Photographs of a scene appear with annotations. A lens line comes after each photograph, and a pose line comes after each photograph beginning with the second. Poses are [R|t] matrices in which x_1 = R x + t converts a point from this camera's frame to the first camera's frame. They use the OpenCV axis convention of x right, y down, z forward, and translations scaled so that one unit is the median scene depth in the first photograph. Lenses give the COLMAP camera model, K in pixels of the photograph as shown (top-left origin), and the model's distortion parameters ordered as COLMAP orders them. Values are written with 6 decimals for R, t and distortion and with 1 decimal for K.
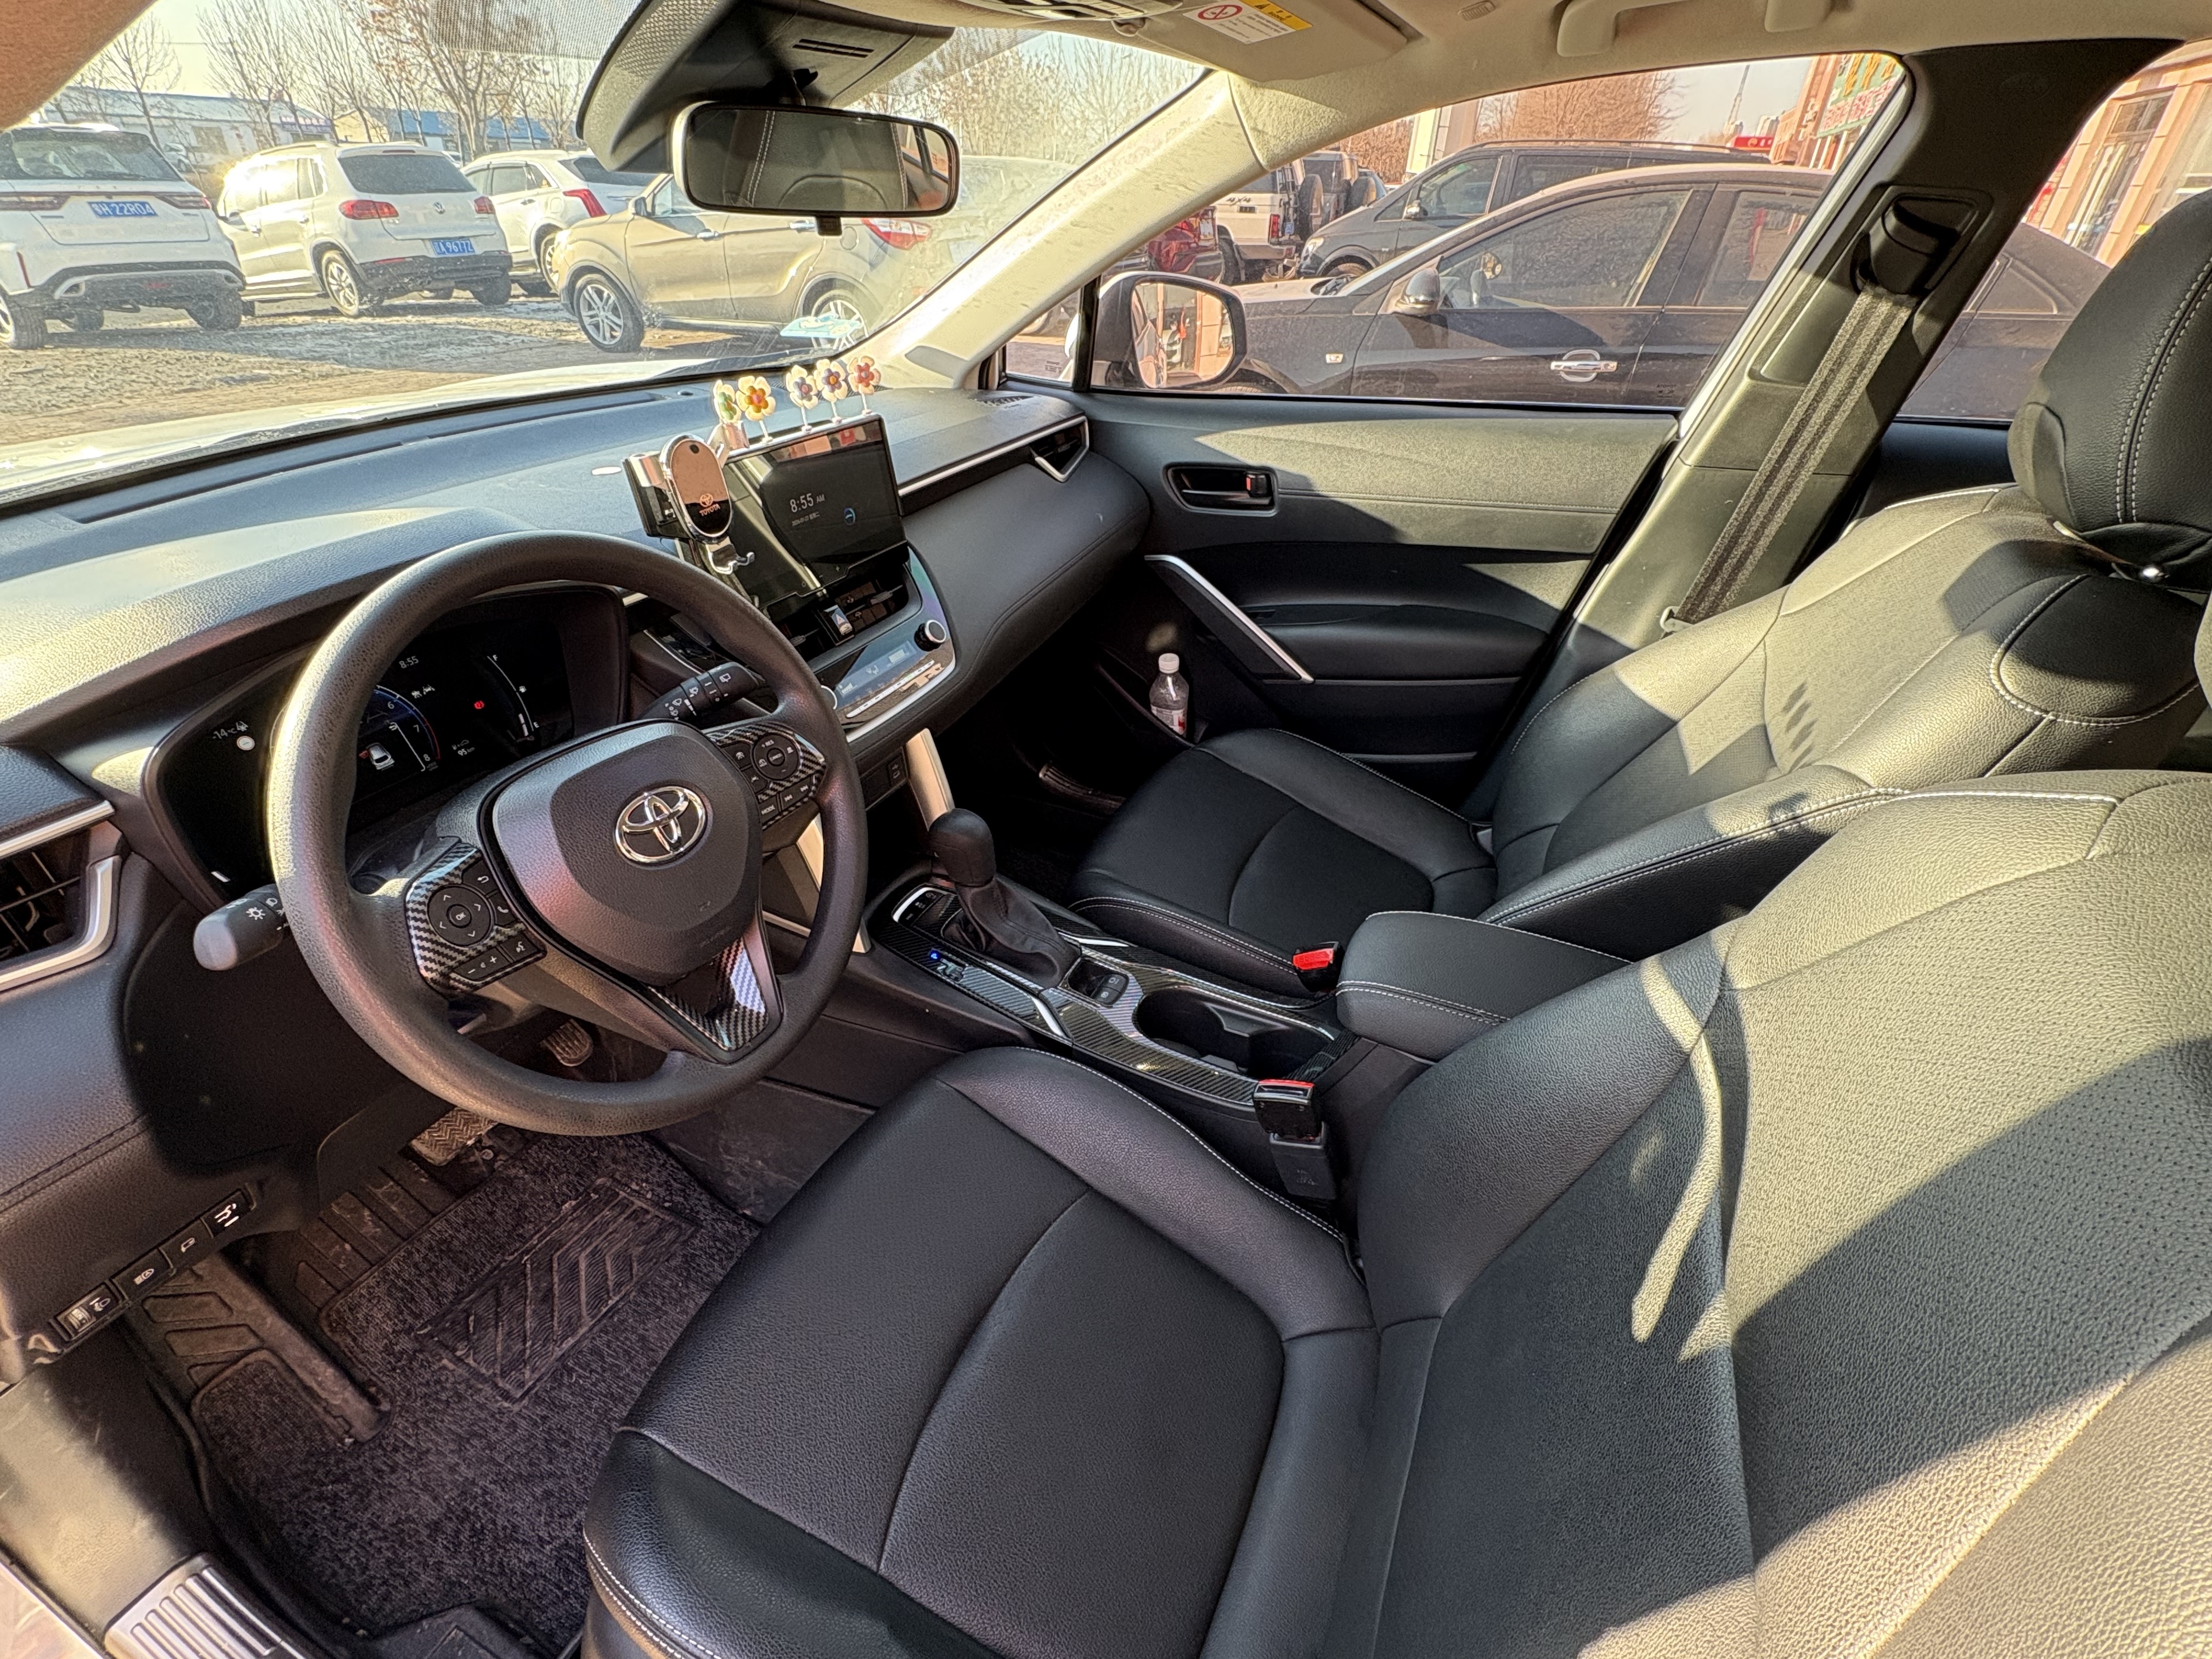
lens RADIAL K [[1020.8, 0, 1106.0], [0, 1020.8, 829.5], [0, 0, 1]] dist [-0.002974, 0.000320]
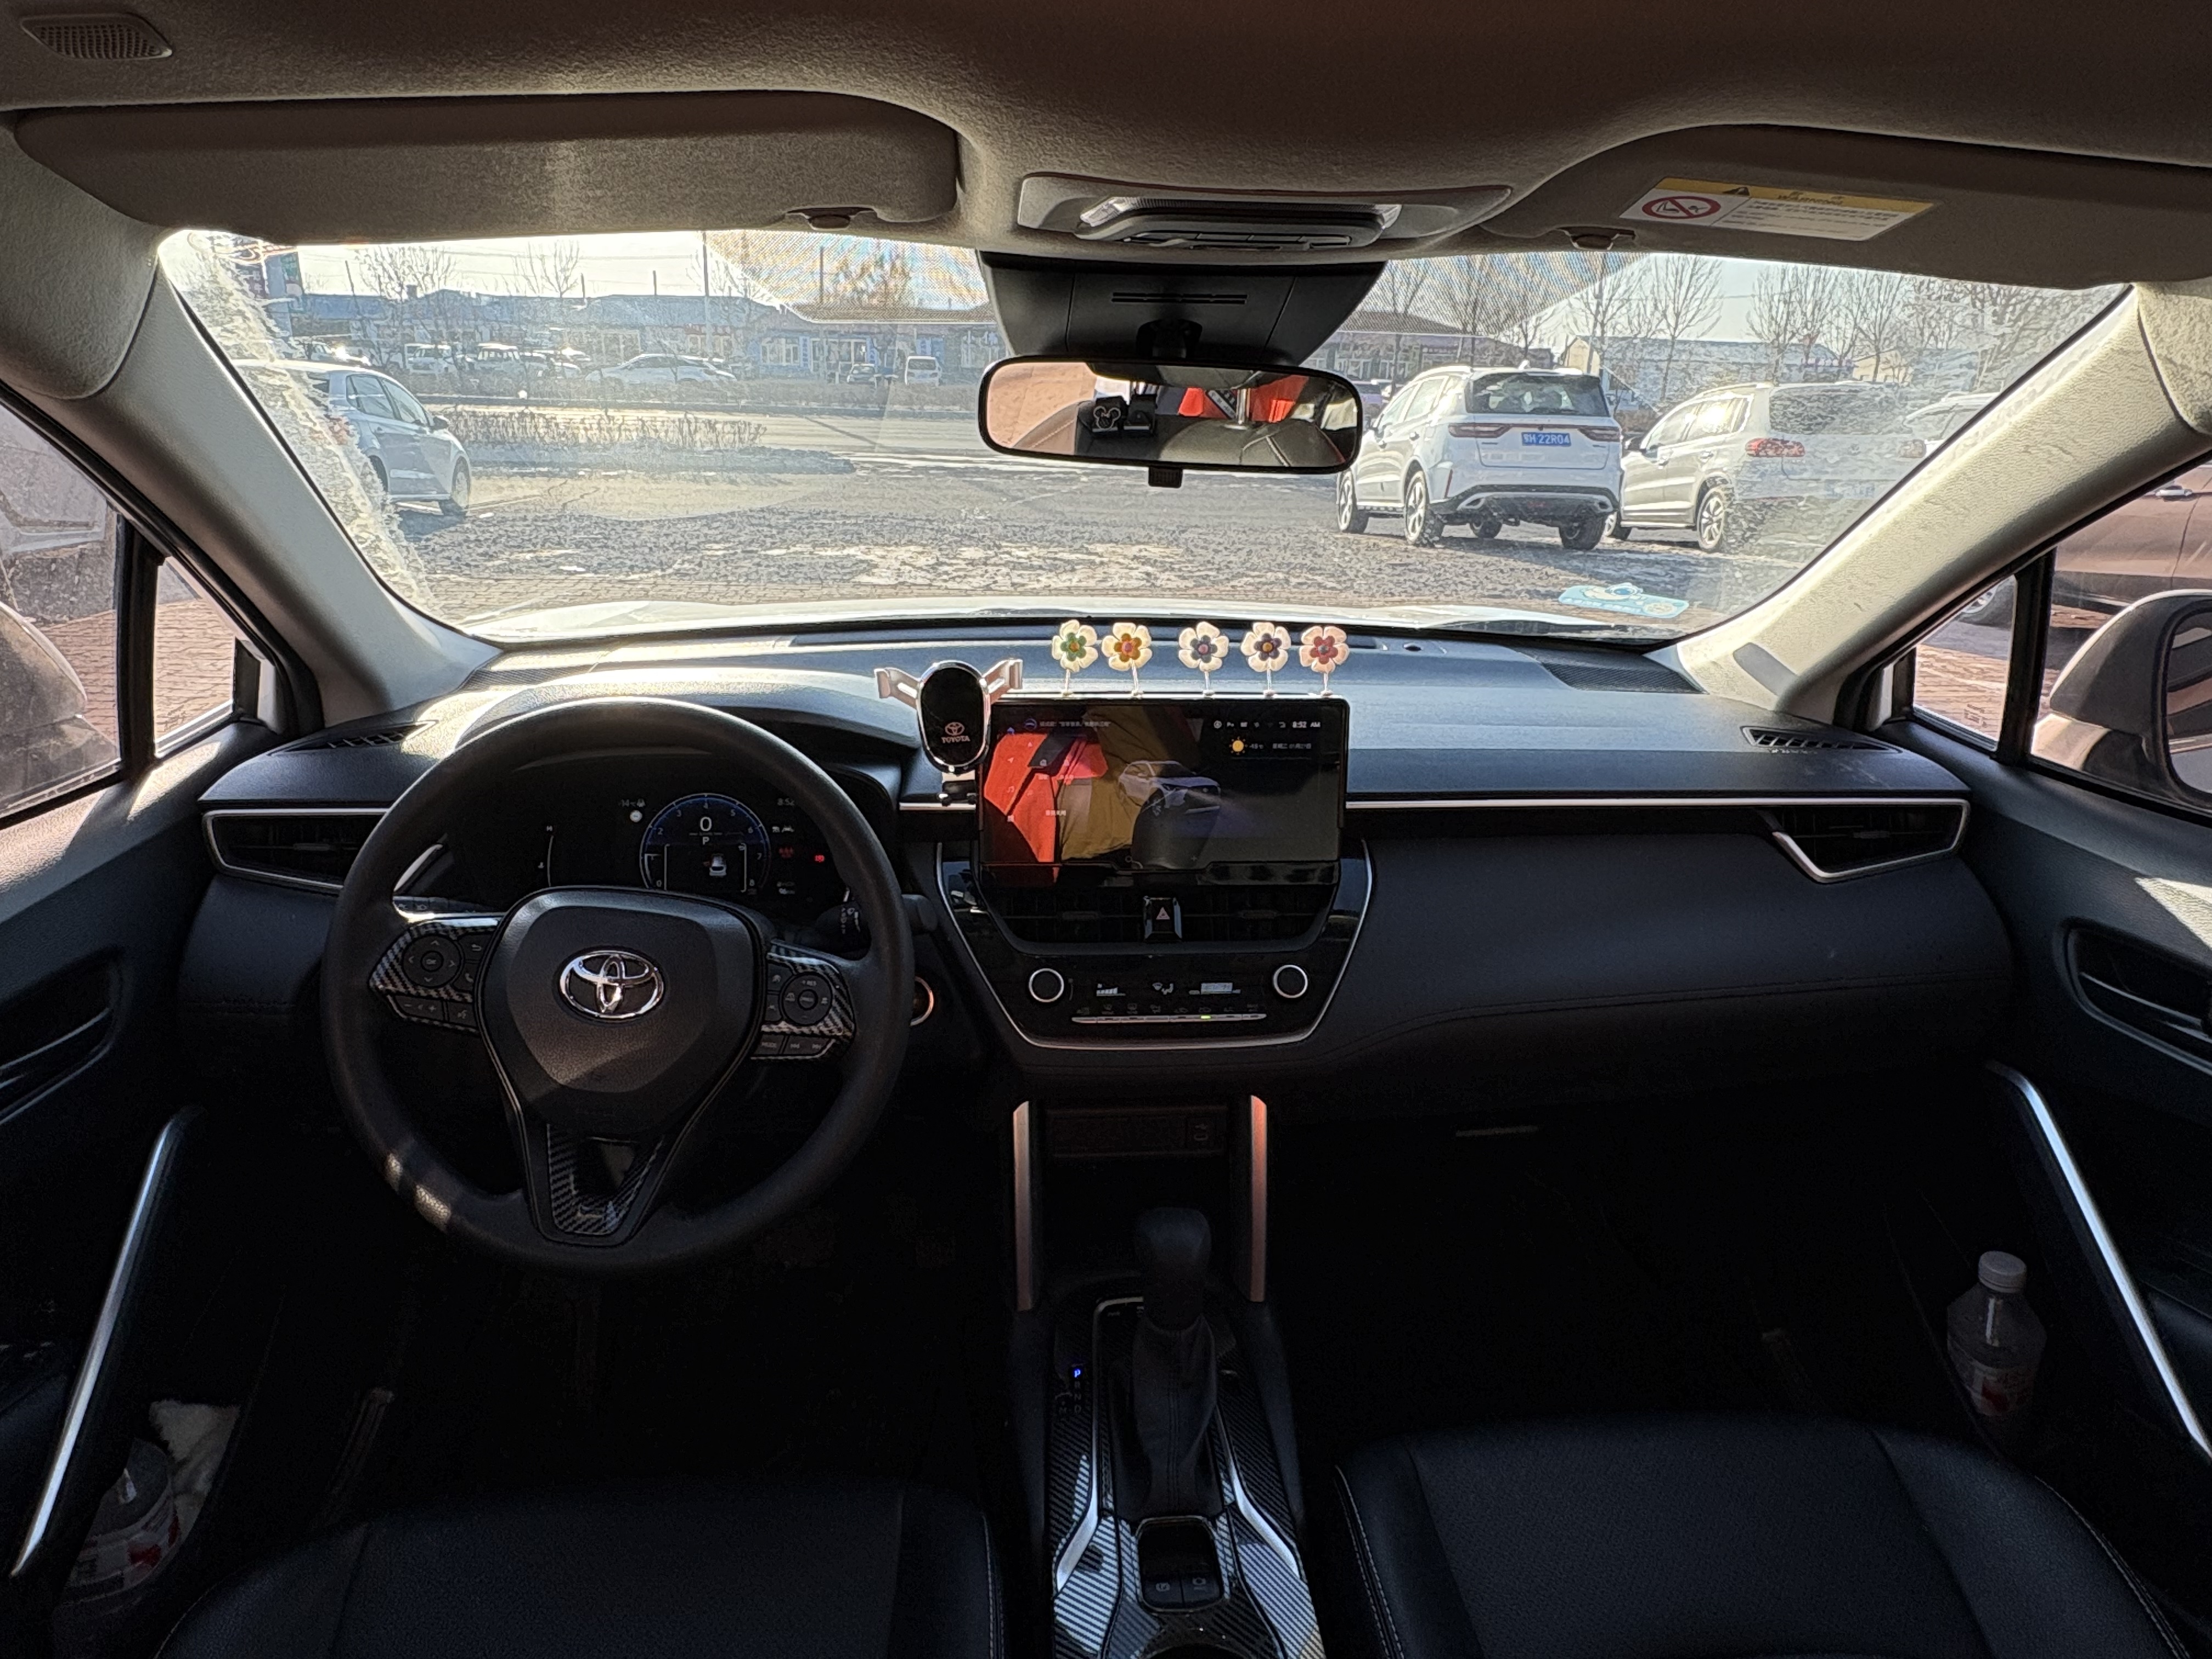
lens RADIAL K [[1355.6, 0, 1106.0], [0, 1355.6, 829.5], [0, 0, 1]] dist [-0.009624, -0.000862]
pose [[0.500681, 0.264523, -0.824224, 0.371395], [-0.477067, 0.878833, -0.007749, -0.151677], [0.722306, 0.397090, 0.566210, 0.221147]]
